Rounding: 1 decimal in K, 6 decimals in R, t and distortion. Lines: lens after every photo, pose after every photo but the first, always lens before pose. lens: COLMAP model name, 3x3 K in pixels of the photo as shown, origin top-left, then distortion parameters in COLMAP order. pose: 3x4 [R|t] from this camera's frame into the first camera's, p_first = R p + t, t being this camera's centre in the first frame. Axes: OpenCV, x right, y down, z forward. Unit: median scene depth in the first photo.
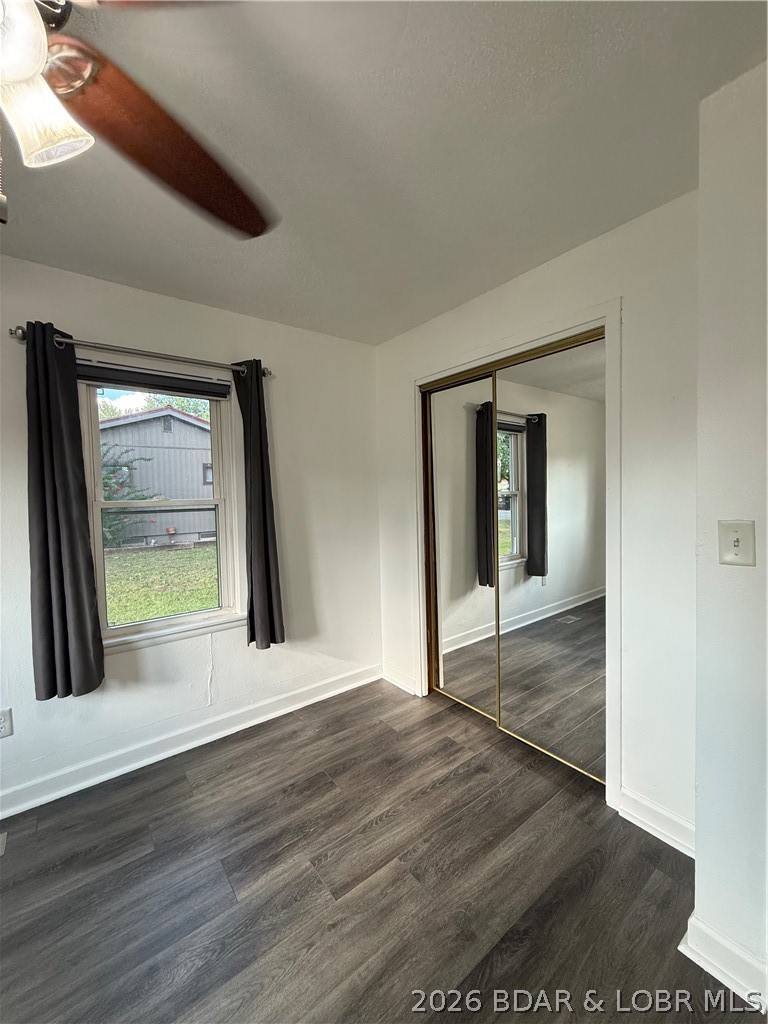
lens RADIAL K [[408.7, 0, 386.2], [0, 408.7, 505.6], [0, 0, 1]] dist [0.001452, -0.000118]
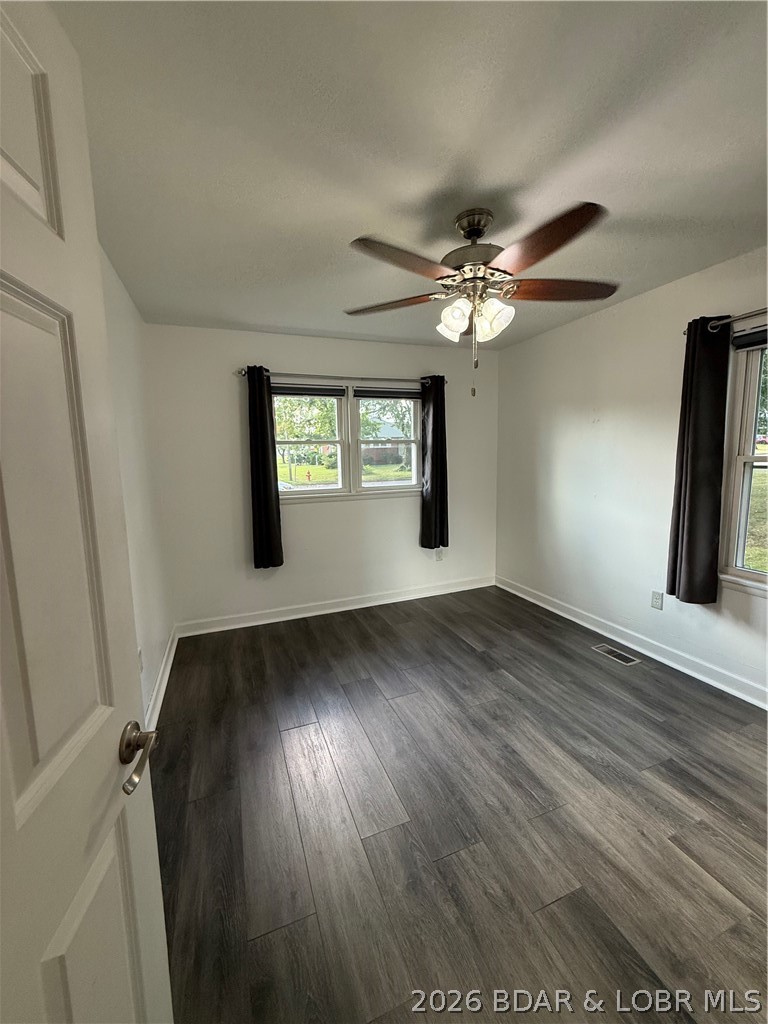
lens RADIAL K [[408.7, 0, 387.1], [0, 408.7, 508.7], [0, 0, 1]] dist [0.001452, -0.000118]
pose [[-0.272529, 0.154107, -0.949726, 0.904393], [-0.002165, 0.986989, 0.160775, -0.064118], [0.962145, 0.045872, -0.268649, 0.498107]]
